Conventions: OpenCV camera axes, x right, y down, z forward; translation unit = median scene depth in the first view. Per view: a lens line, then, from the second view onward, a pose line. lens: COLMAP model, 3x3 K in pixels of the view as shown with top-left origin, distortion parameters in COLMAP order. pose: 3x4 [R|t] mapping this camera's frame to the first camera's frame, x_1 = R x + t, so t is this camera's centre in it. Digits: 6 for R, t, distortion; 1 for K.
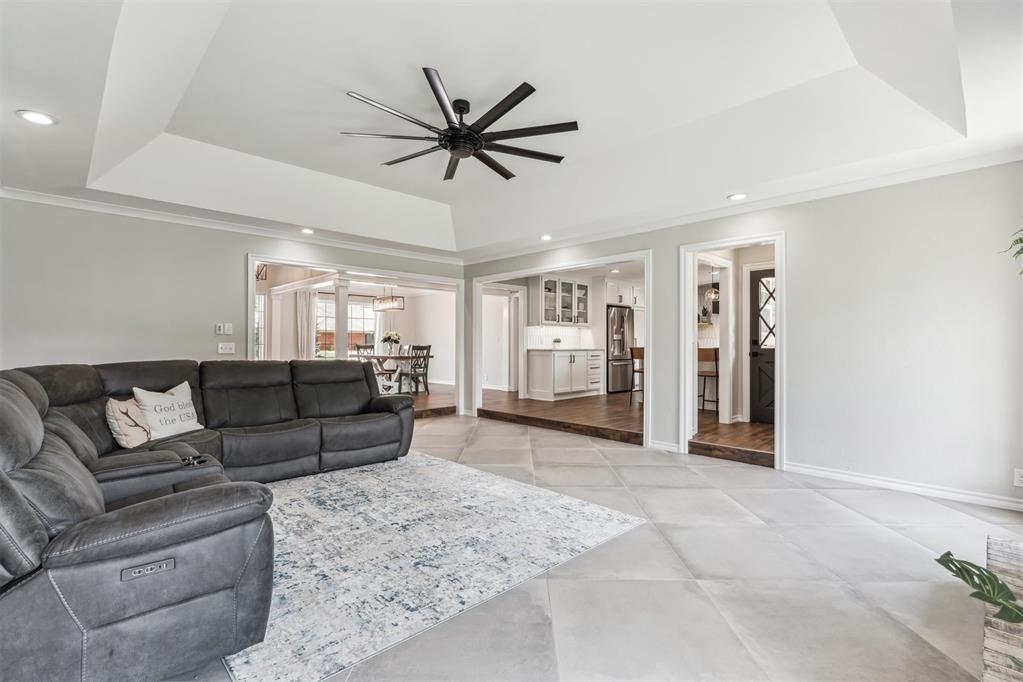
lens RADIAL K [[465.8, 0, 516.5], [0, 465.8, 342.0], [0, 0, 1]] dist [-0.001443, 0.000454]
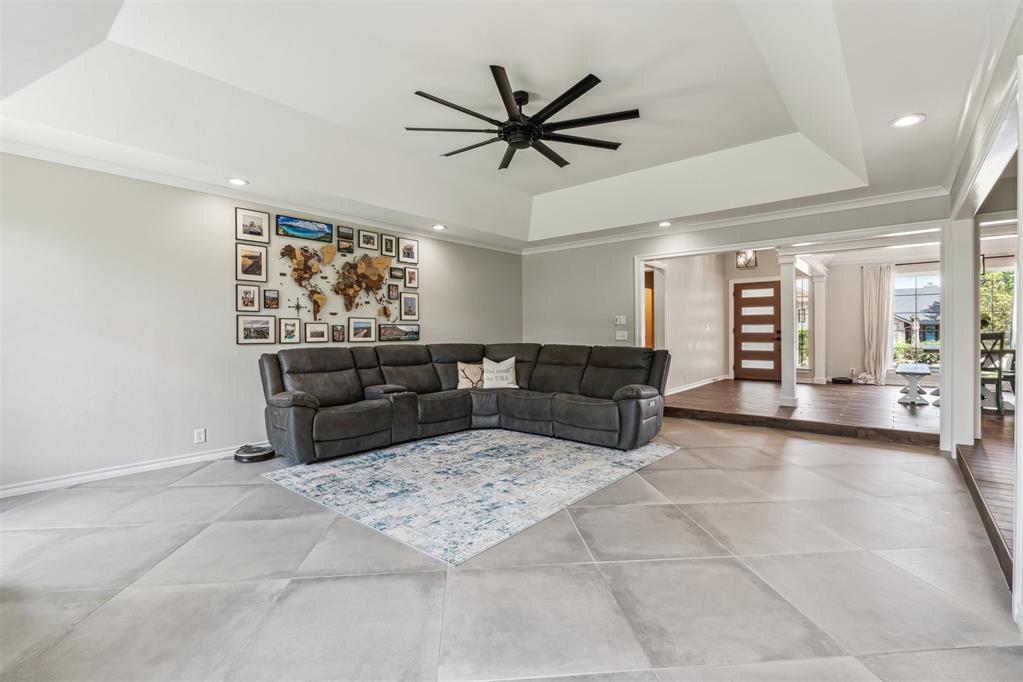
lens RADIAL K [[465.8, 0, 512.6], [0, 465.8, 338.4], [0, 0, 1]] dist [-0.001443, 0.000454]
pose [[0.095533, 0.008468, -0.995390, 0.970989], [0.011484, 0.999888, 0.009608, 0.007795], [0.995360, -0.012349, 0.095425, 0.963121]]
